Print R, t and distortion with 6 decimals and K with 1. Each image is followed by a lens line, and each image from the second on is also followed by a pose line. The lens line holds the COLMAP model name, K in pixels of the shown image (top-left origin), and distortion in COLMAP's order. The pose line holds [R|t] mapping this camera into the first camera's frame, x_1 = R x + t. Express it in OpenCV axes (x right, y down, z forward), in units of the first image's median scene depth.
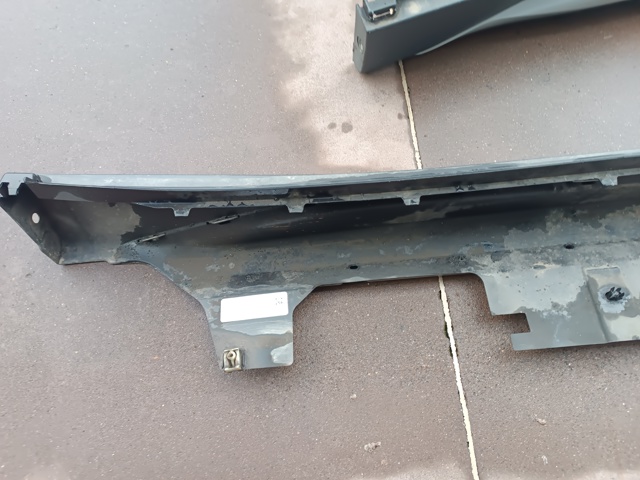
lens RADIAL K [[468.9, 0, 320.3], [0, 468.9, 236.9], [0, 0, 1]] dist [-0.002853, -0.018402]
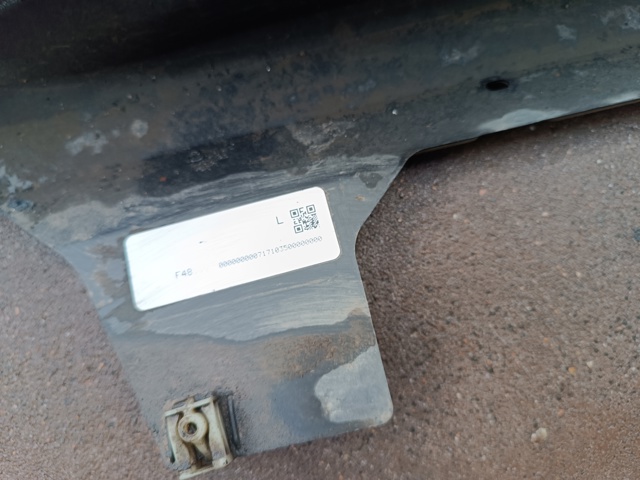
lens RADIAL K [[468.9, 0, 325.4], [0, 468.9, 241.6], [0, 0, 1]] dist [-0.002853, -0.018402]
pose [[0.984962, -0.154991, 0.076335, -0.098078], [0.122782, 0.938793, 0.321857, 0.047610], [-0.121547, -0.307645, 0.943706, 0.667881]]
